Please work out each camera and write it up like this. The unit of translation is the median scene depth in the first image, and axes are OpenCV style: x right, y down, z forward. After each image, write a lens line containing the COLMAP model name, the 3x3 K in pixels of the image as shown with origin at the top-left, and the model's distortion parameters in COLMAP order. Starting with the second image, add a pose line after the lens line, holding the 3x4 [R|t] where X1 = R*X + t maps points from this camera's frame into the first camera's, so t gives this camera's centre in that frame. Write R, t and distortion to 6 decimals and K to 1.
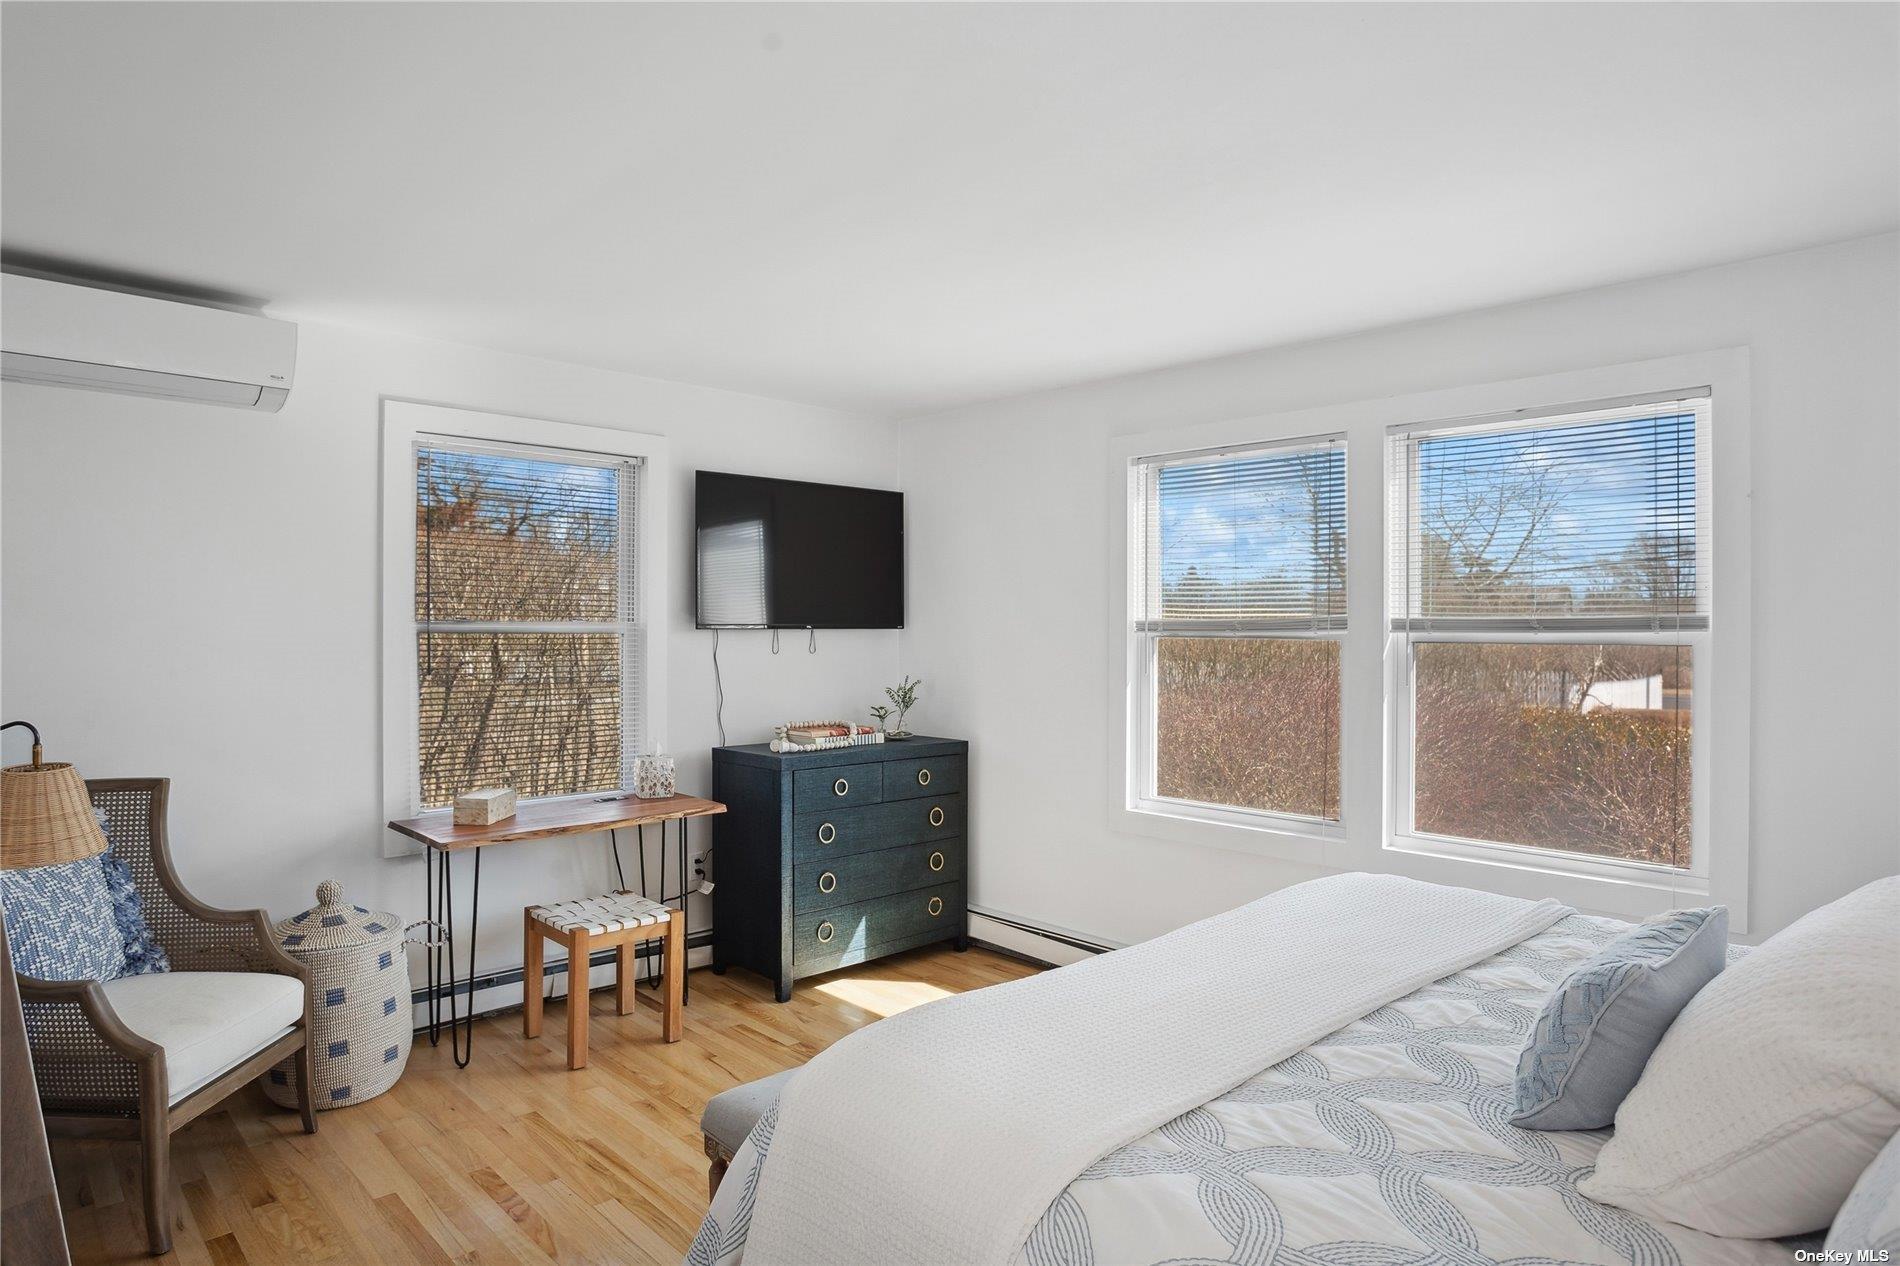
lens RADIAL K [[1140.1, 0, 950.0], [0, 1140.1, 633.0], [0, 0, 1]] dist [-0.056091, -0.000104]
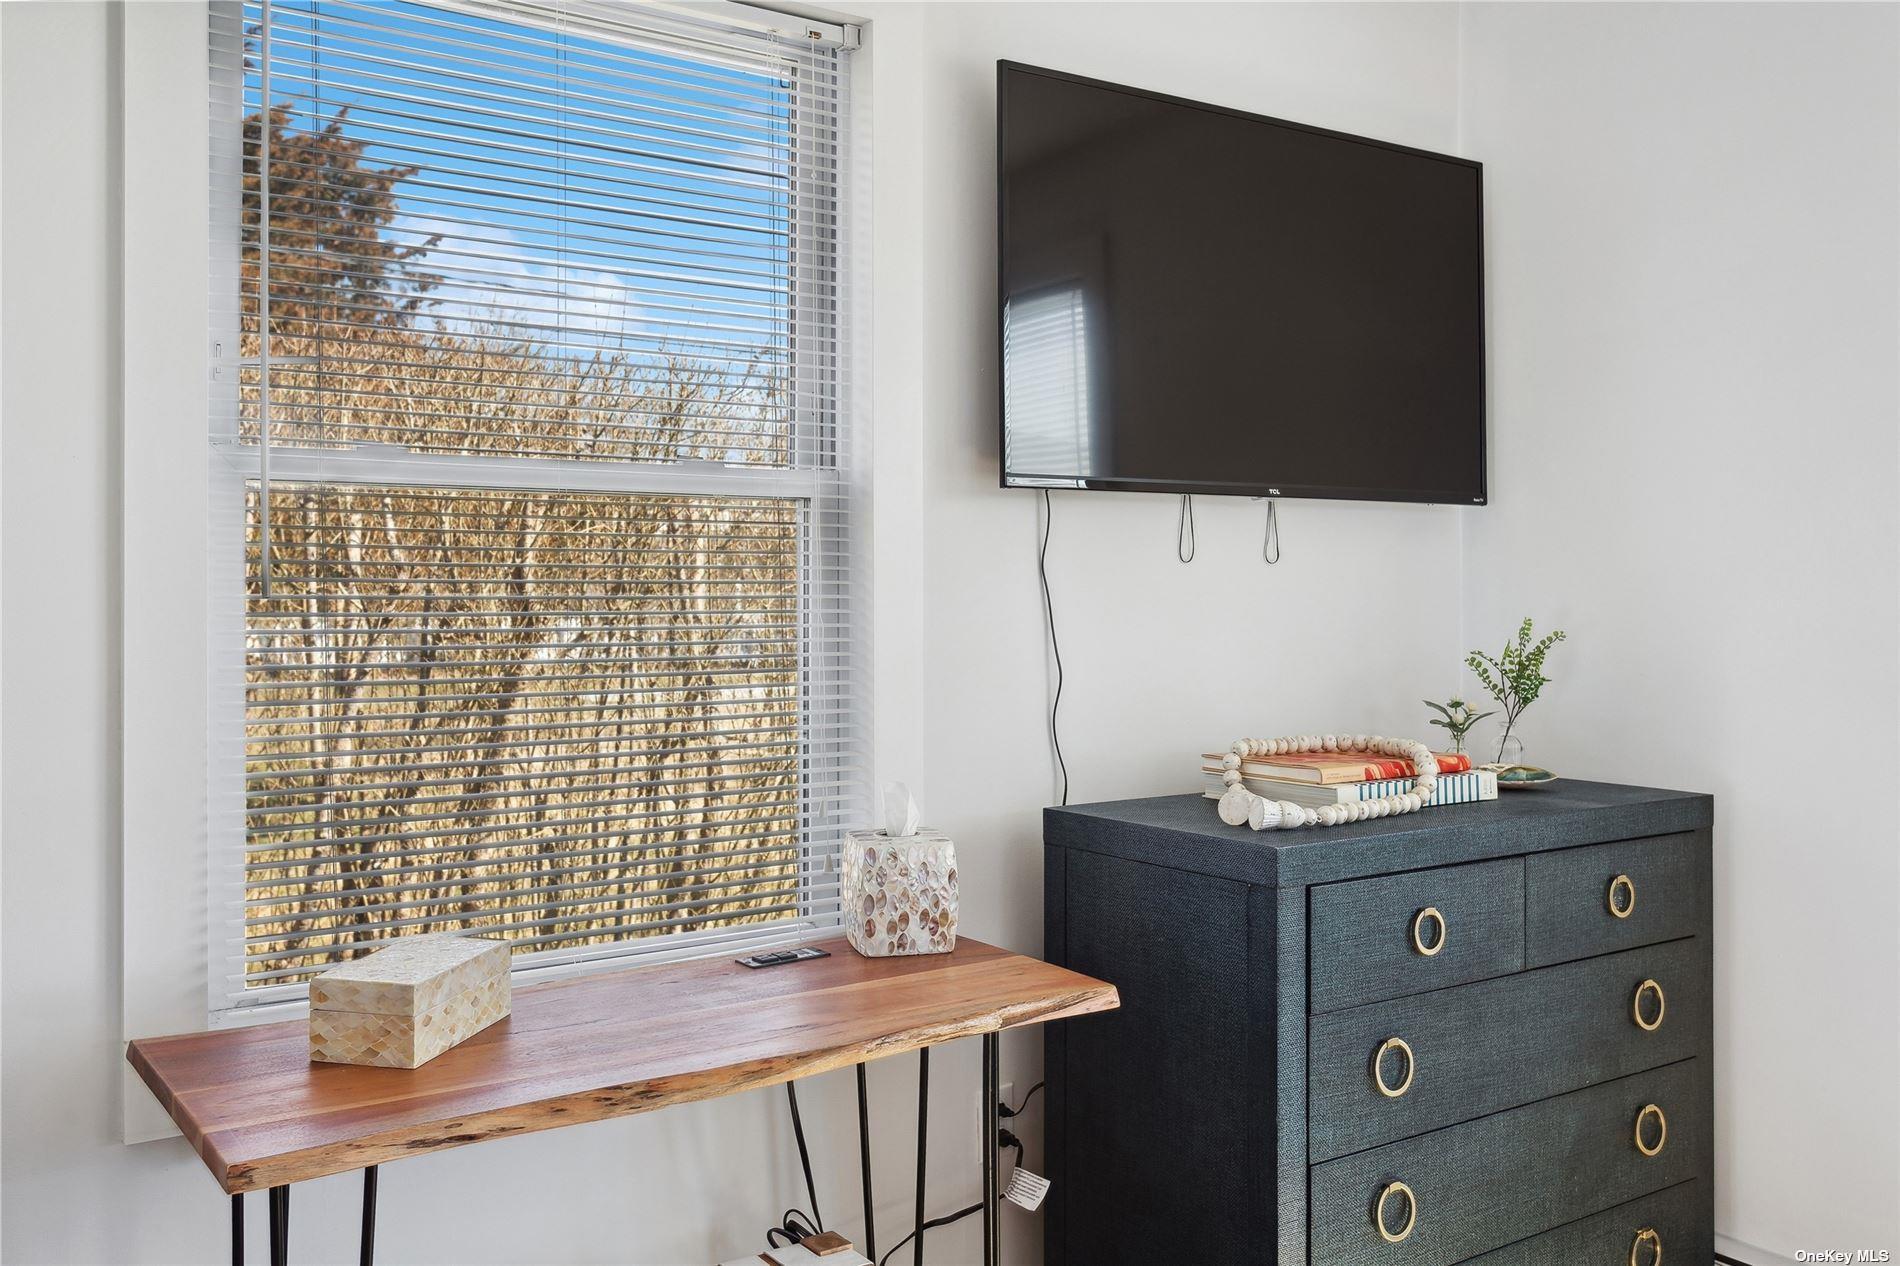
lens RADIAL K [[1671.1, 0, 953.1], [0, 1671.1, 575.4], [0, 0, 1]] dist [0.004083, -0.002001]
pose [[0.987848, -0.005608, -0.155322, -0.153709], [0.003433, 0.999892, -0.014269, 0.032963], [0.155385, 0.013563, 0.987761, 0.458811]]
